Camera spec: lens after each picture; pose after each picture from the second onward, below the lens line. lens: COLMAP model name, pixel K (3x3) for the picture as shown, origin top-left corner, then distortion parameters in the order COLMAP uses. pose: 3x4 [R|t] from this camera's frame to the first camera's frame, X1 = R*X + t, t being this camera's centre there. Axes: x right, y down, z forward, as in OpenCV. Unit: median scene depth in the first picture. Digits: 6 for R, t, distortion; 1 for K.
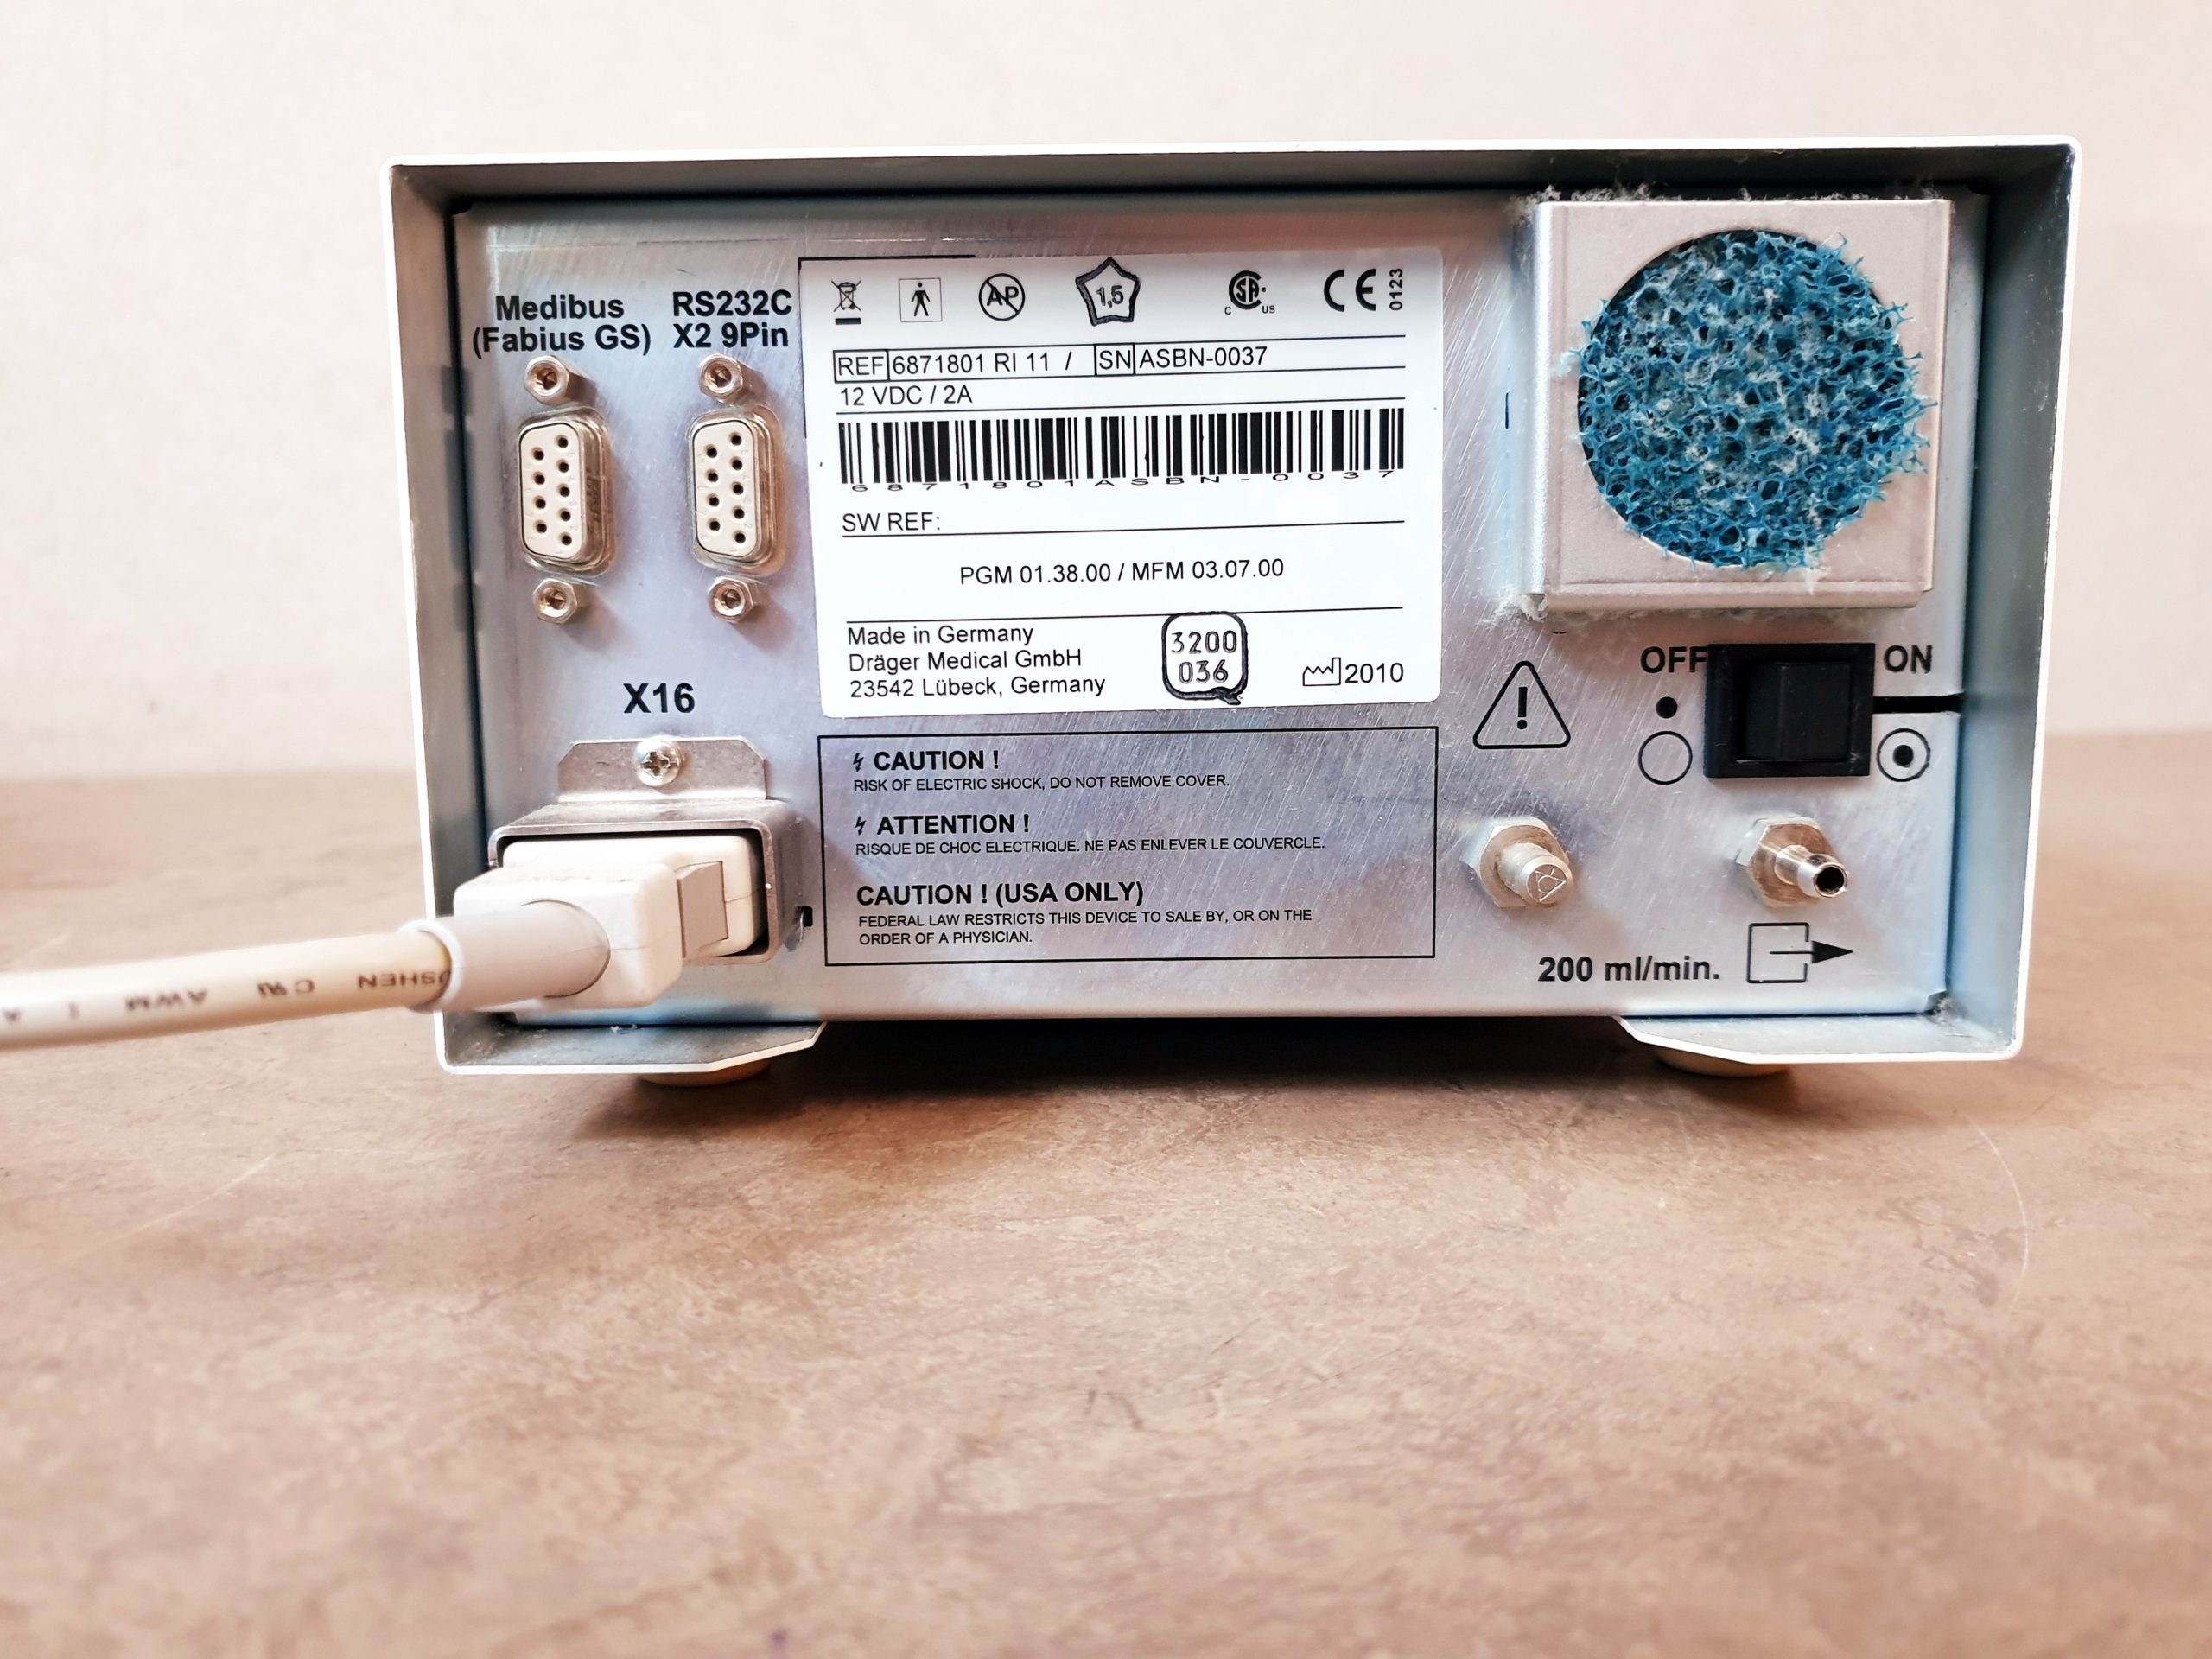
lens RADIAL K [[1650.3, 0, 1106.0], [0, 1650.3, 829.5], [0, 0, 1]] dist [0.061025, -0.003948]
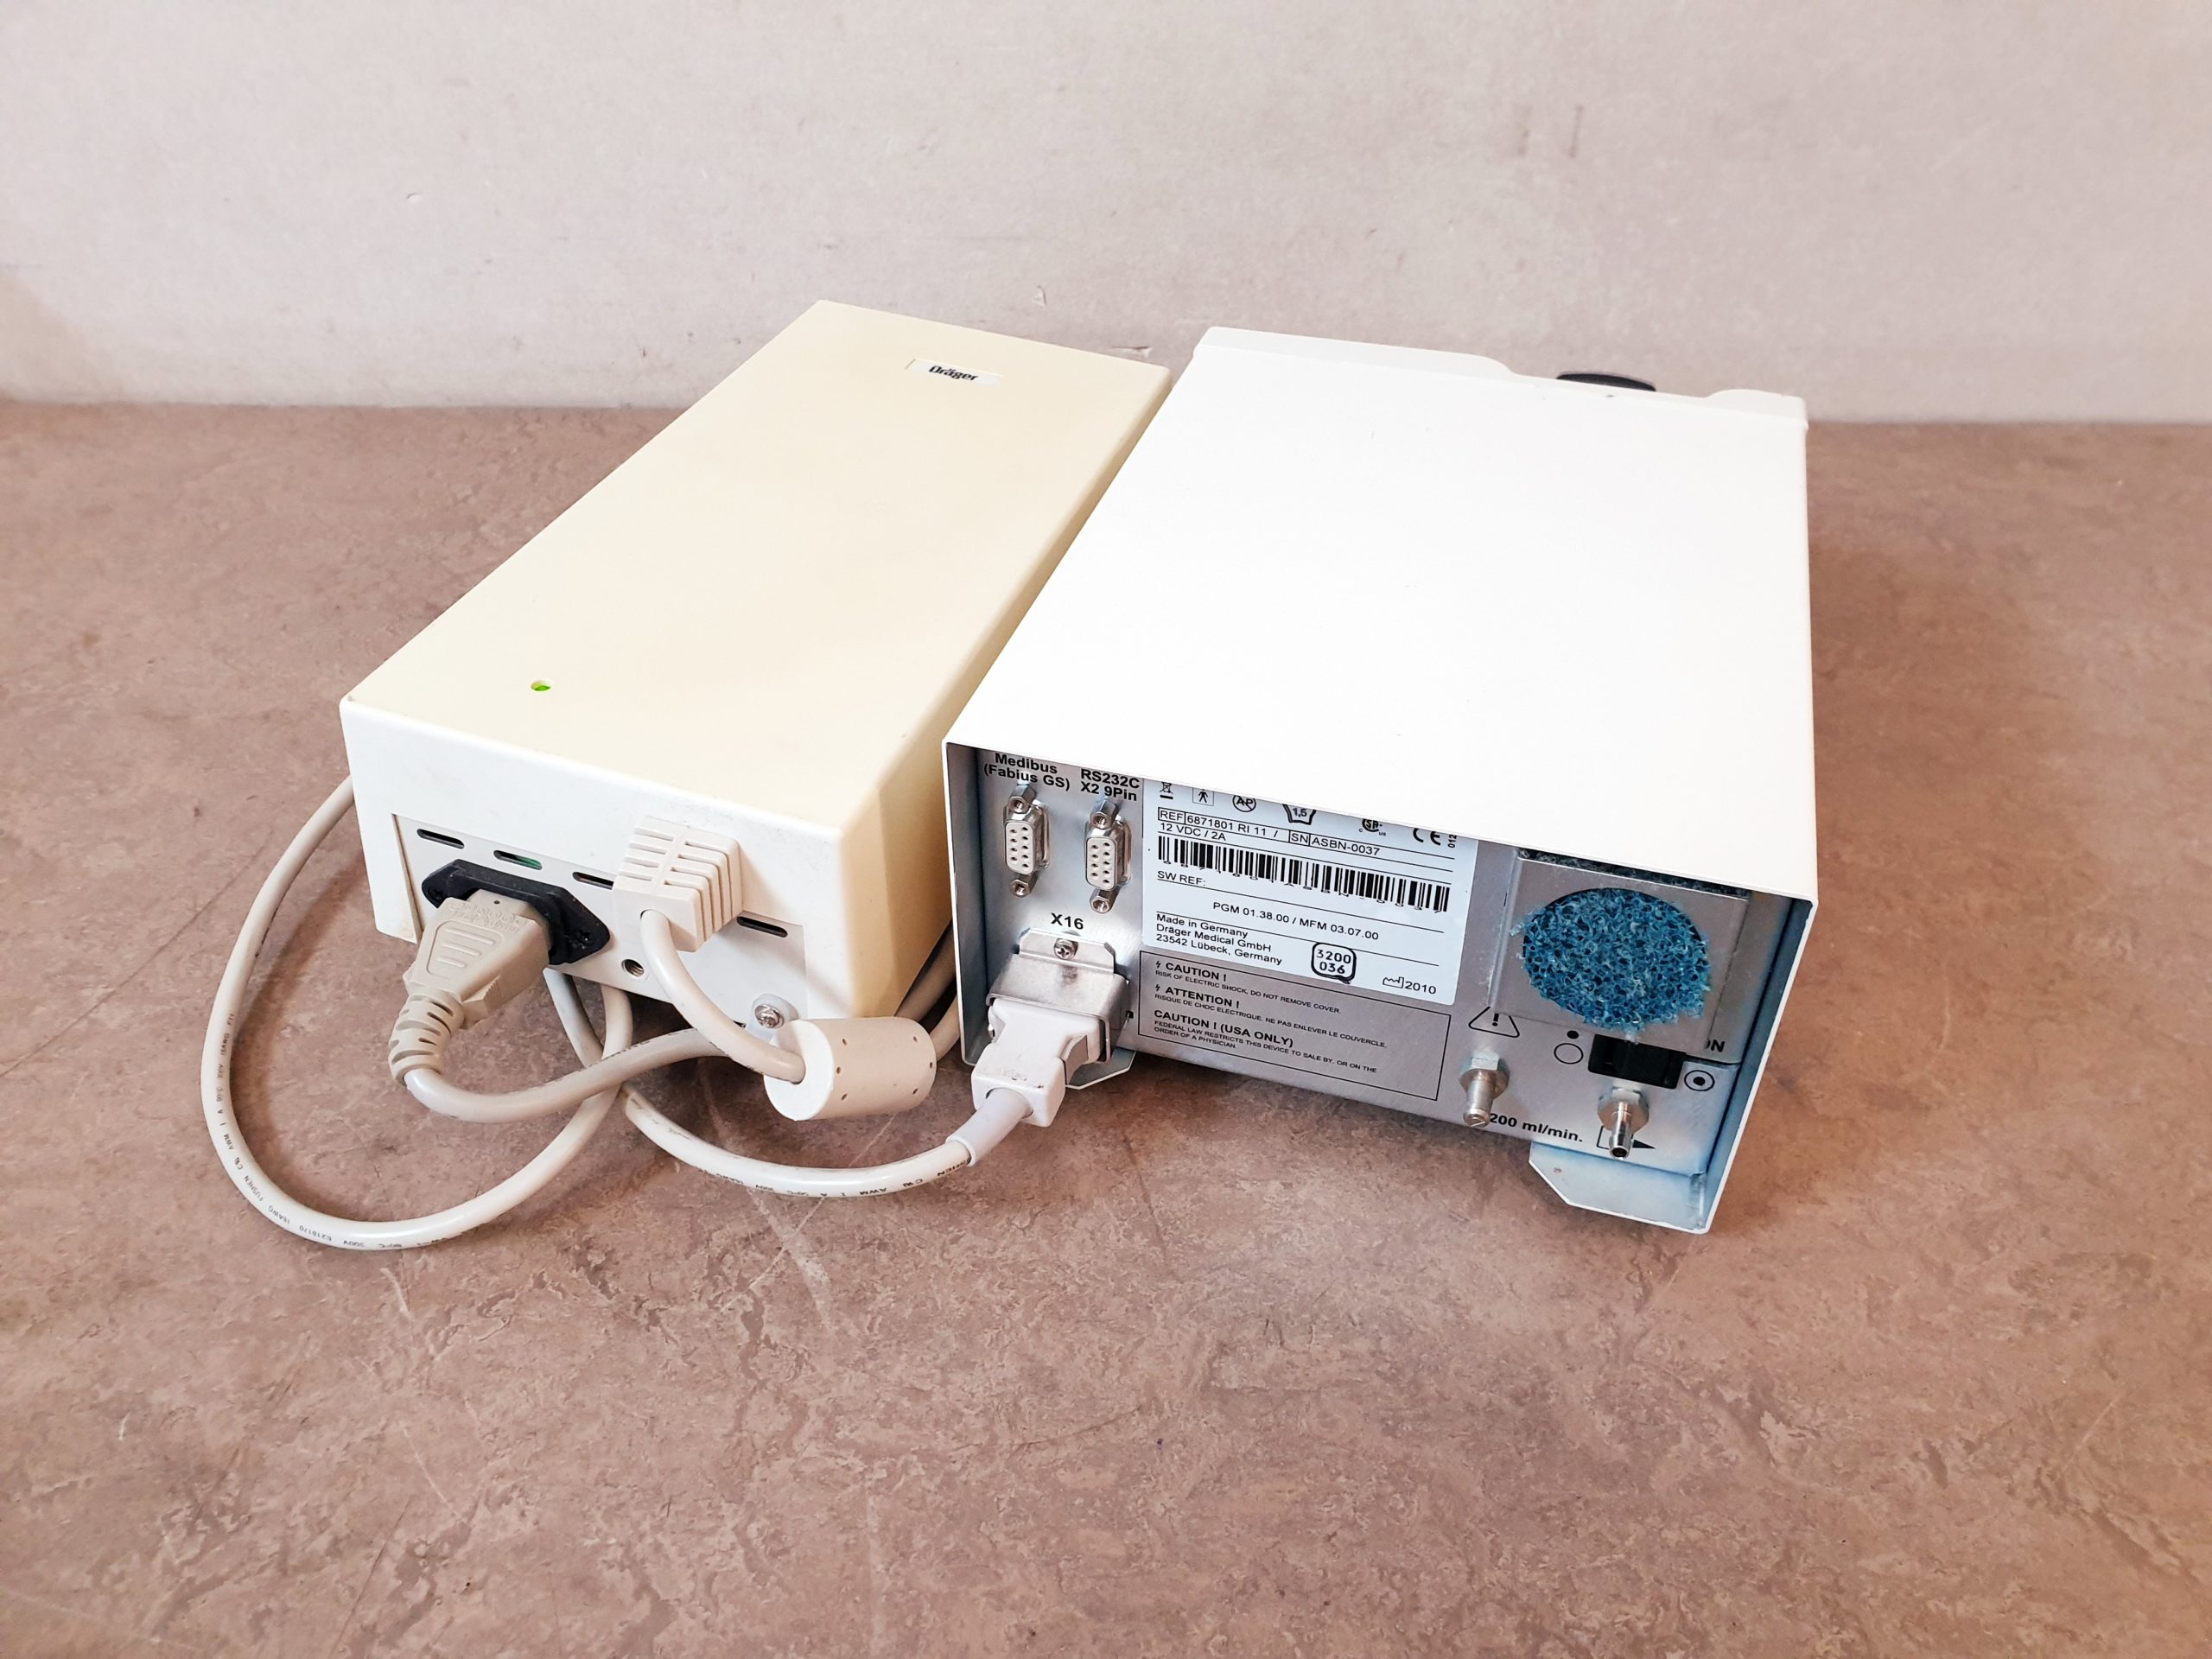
lens RADIAL K [[1650.3, 0, 1106.0], [0, 1650.3, 829.5], [0, 0, 1]] dist [0.061025, -0.003948]
pose [[0.953166, 0.195486, -0.230782, 0.225830], [-0.059095, 0.868713, 0.491777, -1.194577], [0.296619, -0.455107, 0.839580, -0.643800]]
